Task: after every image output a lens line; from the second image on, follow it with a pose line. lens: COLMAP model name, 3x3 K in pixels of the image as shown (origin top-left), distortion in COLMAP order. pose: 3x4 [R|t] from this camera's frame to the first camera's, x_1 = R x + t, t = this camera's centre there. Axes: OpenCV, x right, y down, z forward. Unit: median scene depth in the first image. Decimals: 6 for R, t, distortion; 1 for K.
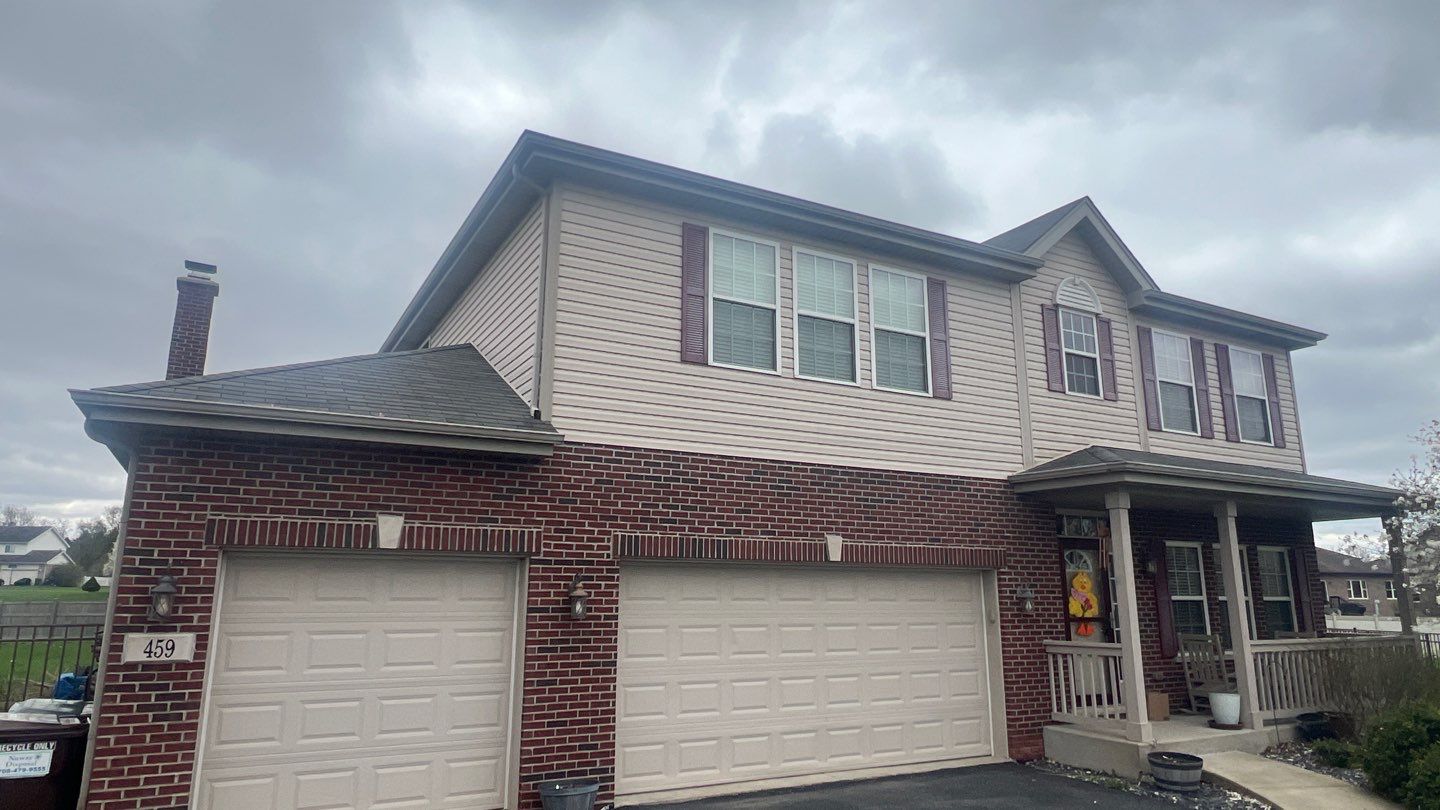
lens RADIAL K [[890.6, 0, 719.9], [0, 890.6, 404.6], [0, 0, 1]] dist [0.019900, -0.000340]
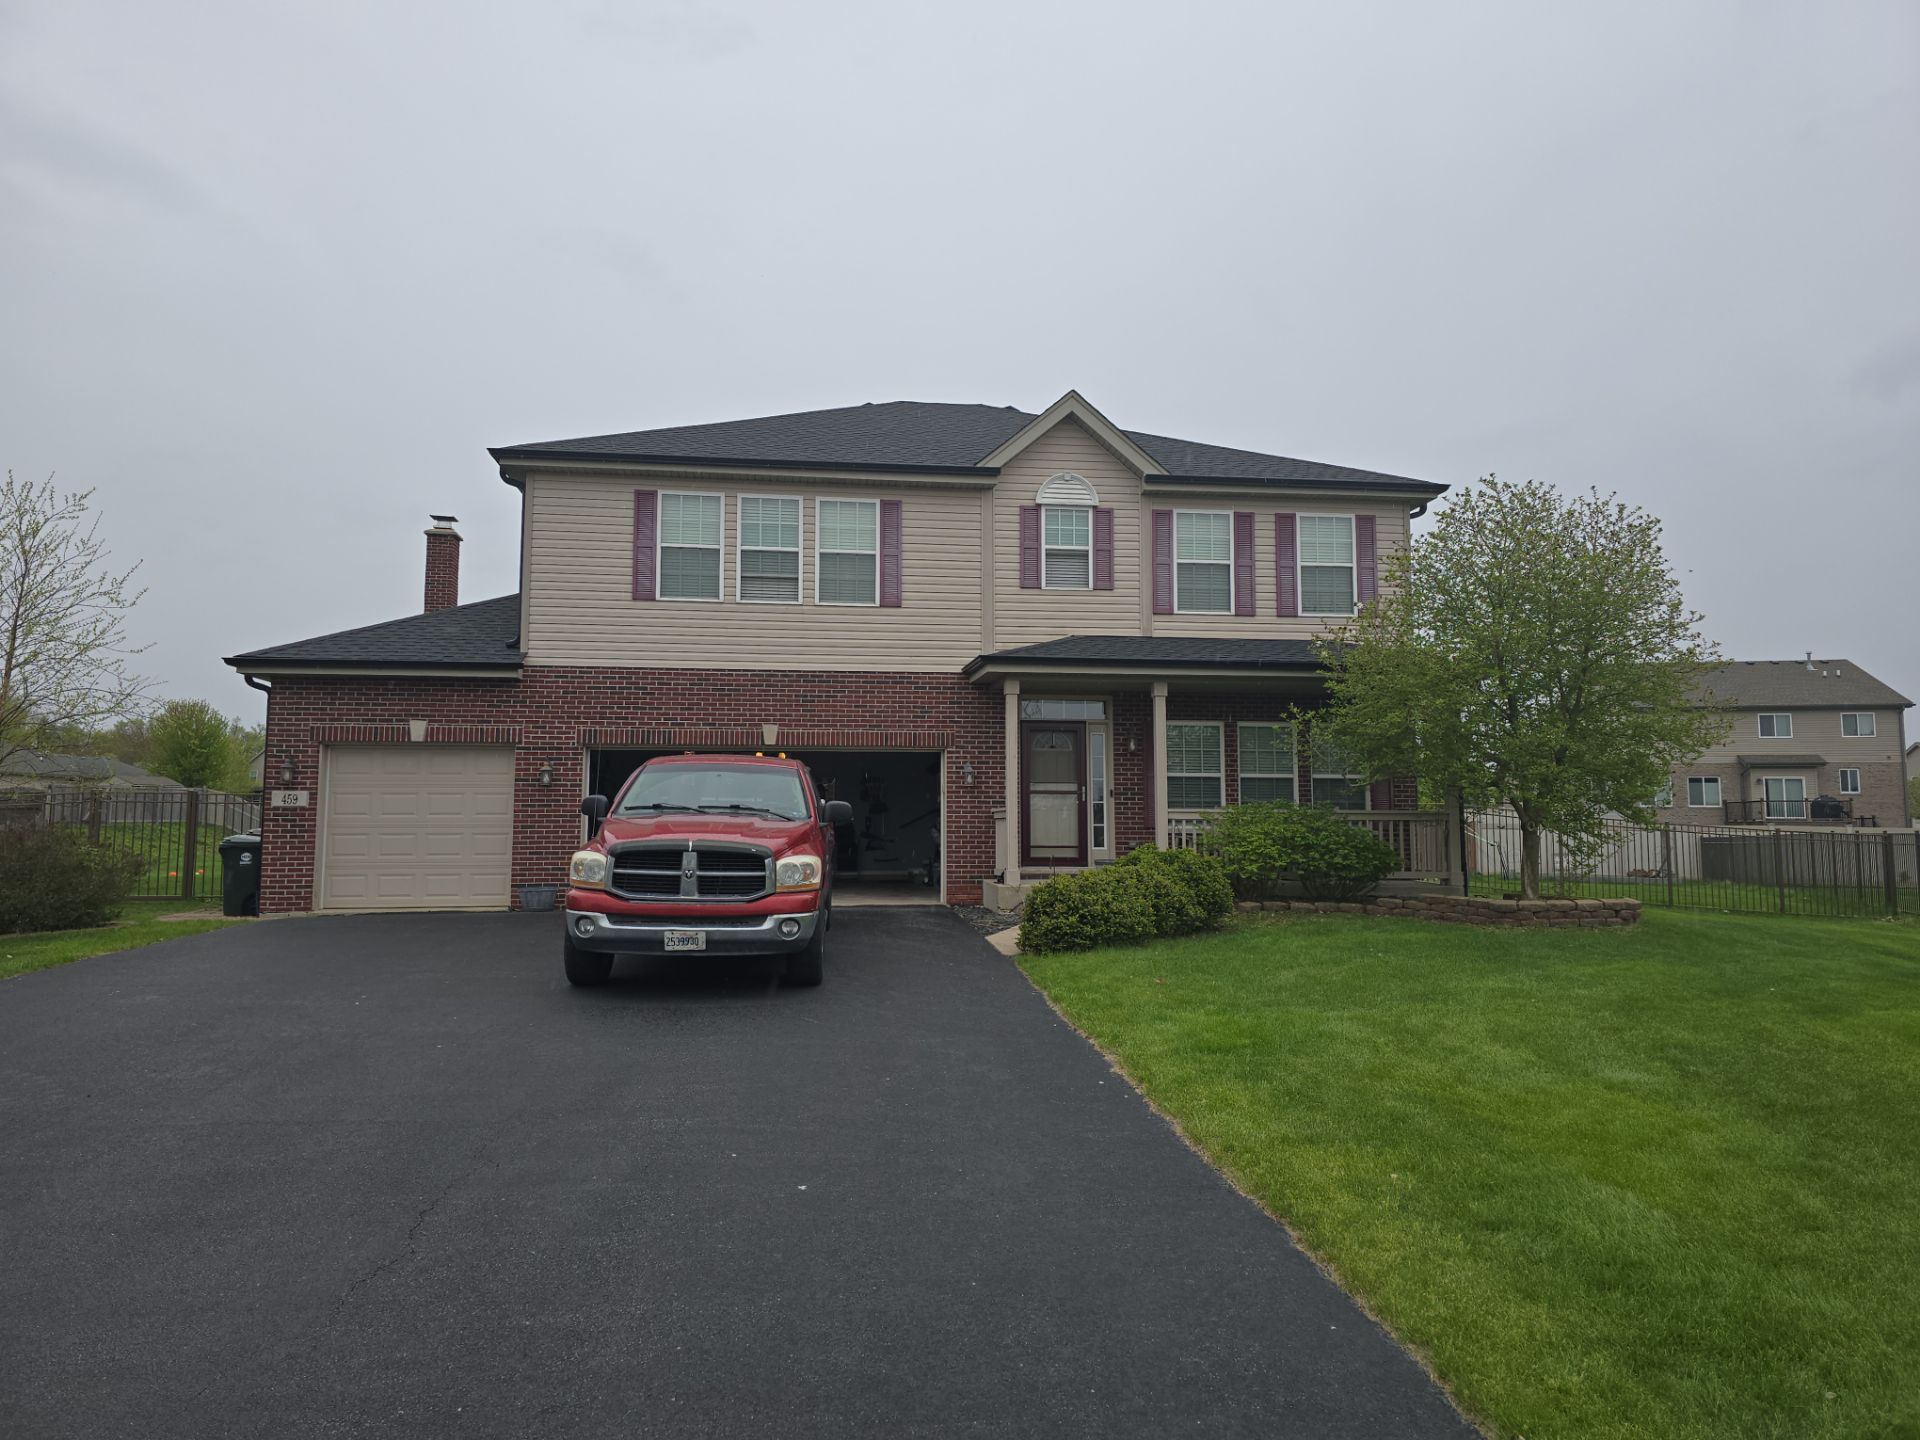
lens RADIAL K [[1312.1, 0, 962.0], [0, 1312.1, 722.7], [0, 0, 1]] dist [0.095249, -0.002577]
pose [[0.929652, -0.033128, -0.366946, 0.957302], [0.079517, 0.990518, 0.112030, -0.040846], [0.359756, -0.133327, 0.923472, -0.570388]]
